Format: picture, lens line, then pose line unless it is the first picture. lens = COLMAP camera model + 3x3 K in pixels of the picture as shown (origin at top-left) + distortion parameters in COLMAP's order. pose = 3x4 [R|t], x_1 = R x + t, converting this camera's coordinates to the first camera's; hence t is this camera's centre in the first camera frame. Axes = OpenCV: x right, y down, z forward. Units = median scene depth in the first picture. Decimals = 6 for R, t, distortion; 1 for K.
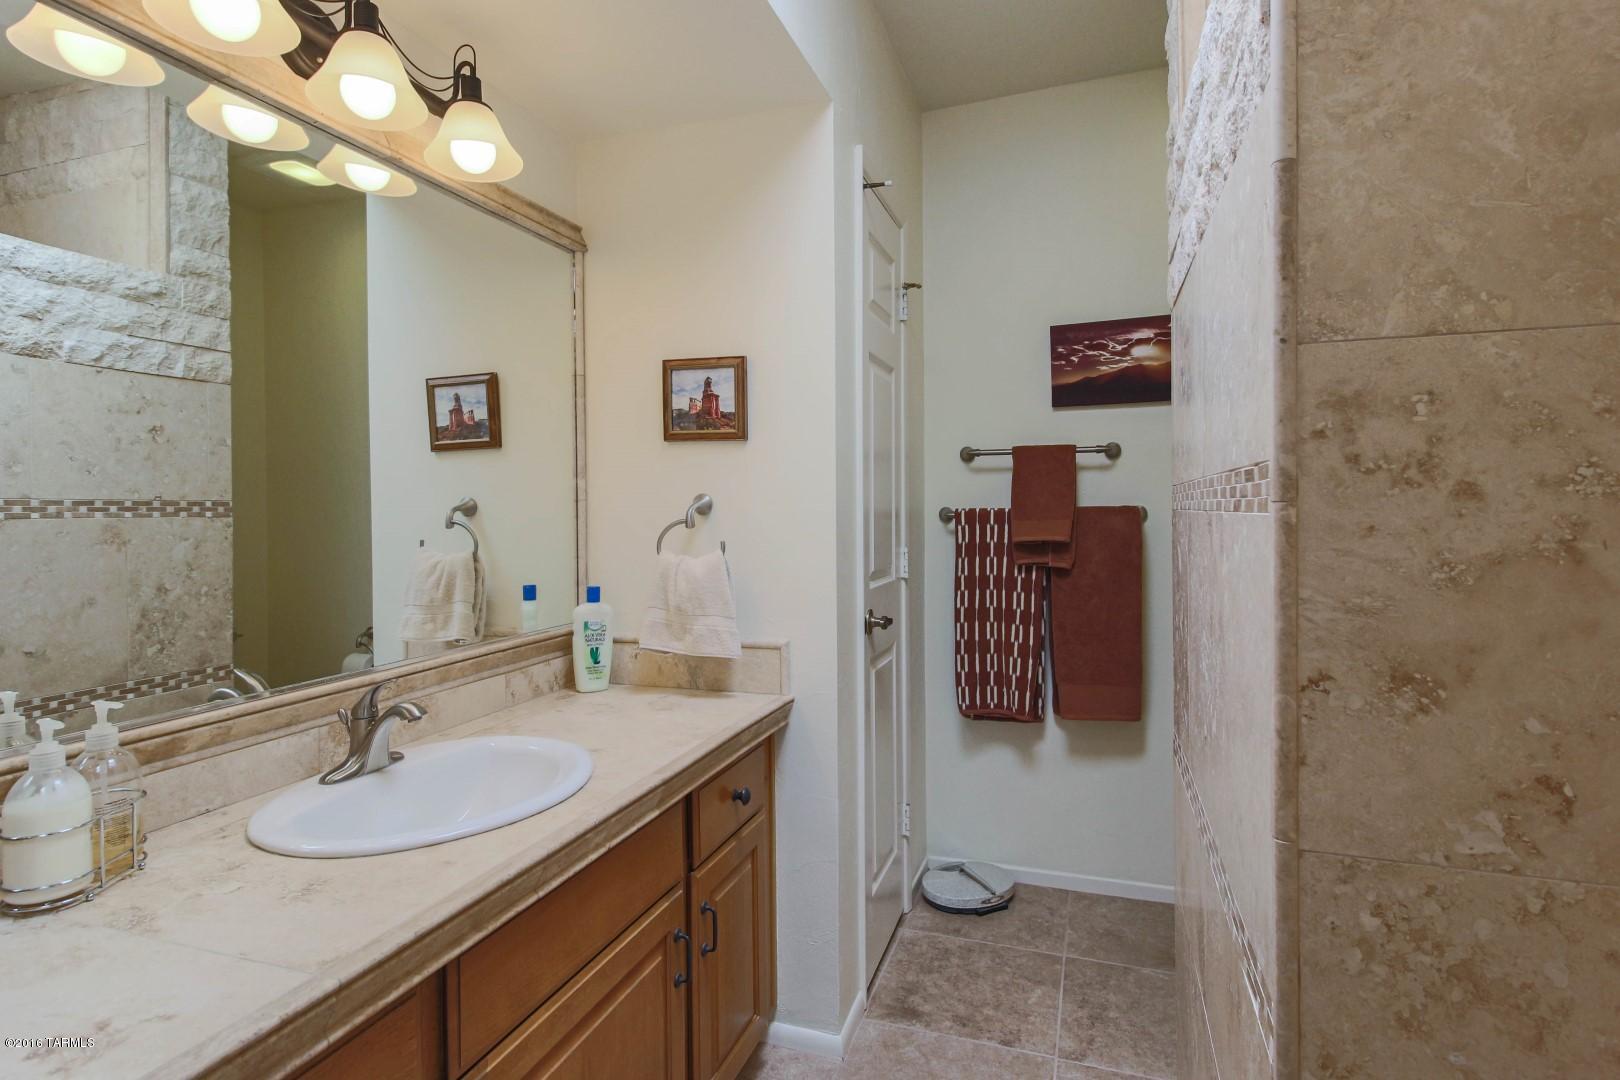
lens RADIAL K [[863.0, 0, 805.8], [0, 863.0, 508.3], [0, 0, 1]] dist [0.016901, -0.010984]
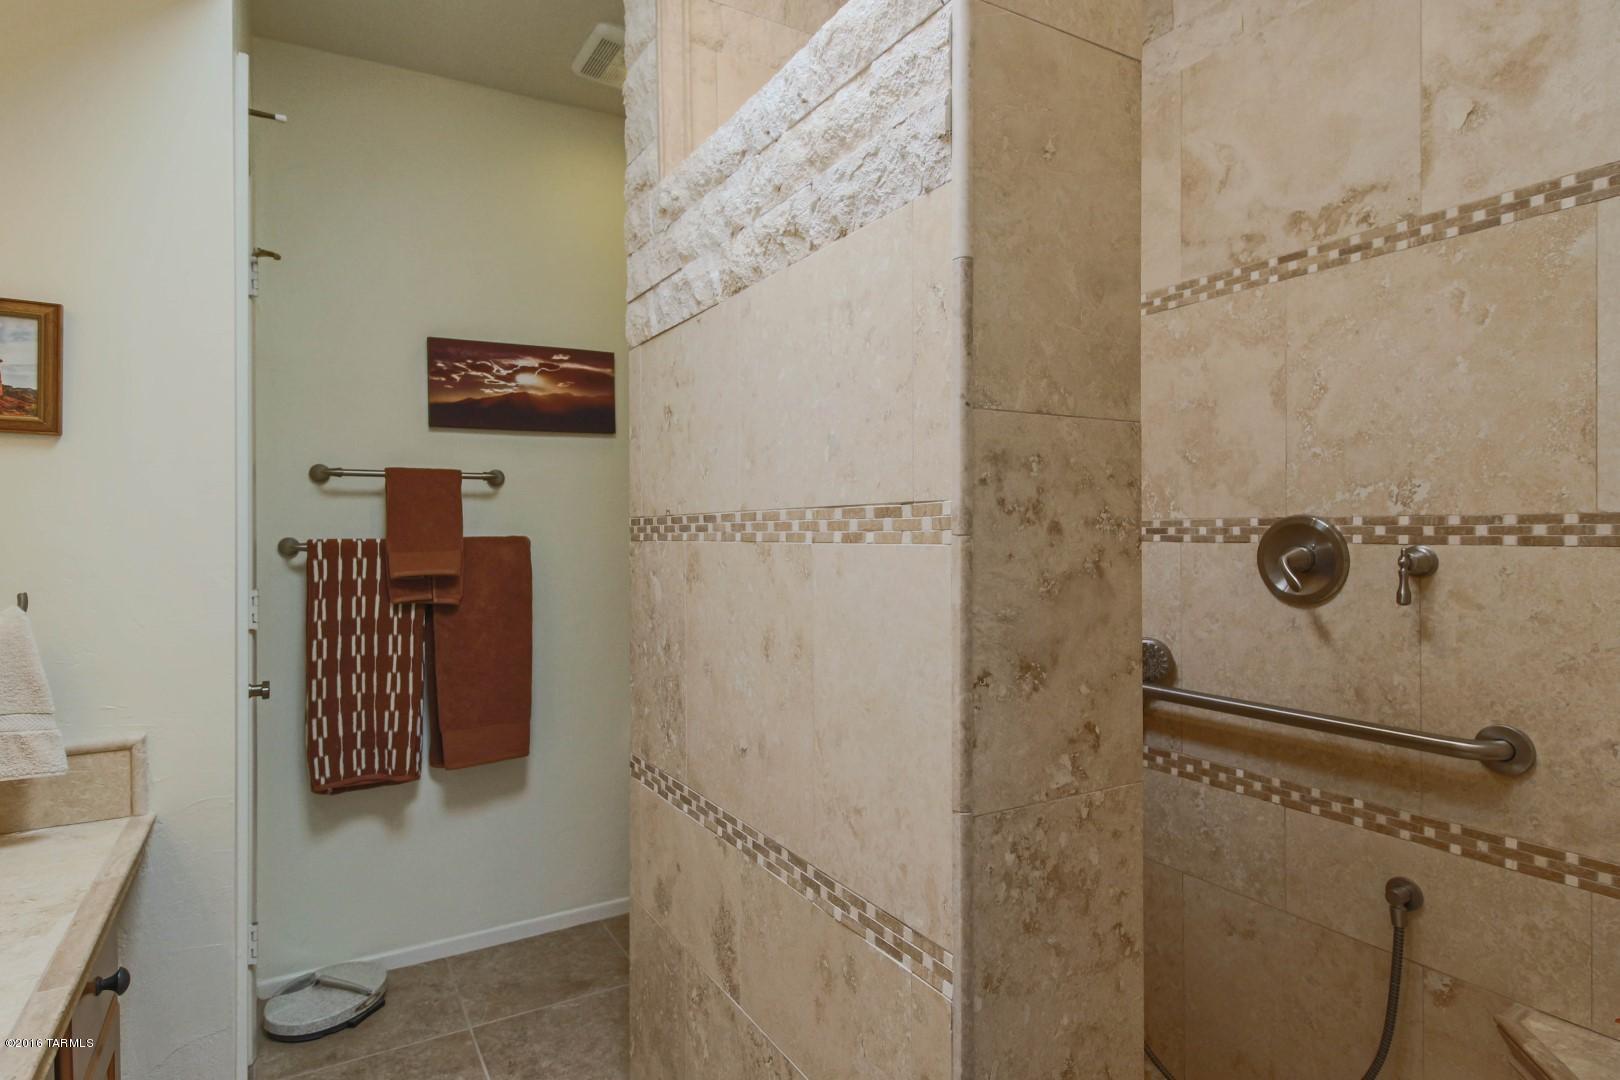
lens RADIAL K [[873.0, 0, 809.5], [0, 873.0, 530.3], [0, 0, 1]] dist [0.014667, -0.002262]
pose [[0.646216, 0.005672, 0.763133, -0.535350], [0.000755, 0.999967, -0.008071, -0.004649], [-0.763154, 0.005792, 0.646191, 0.369914]]
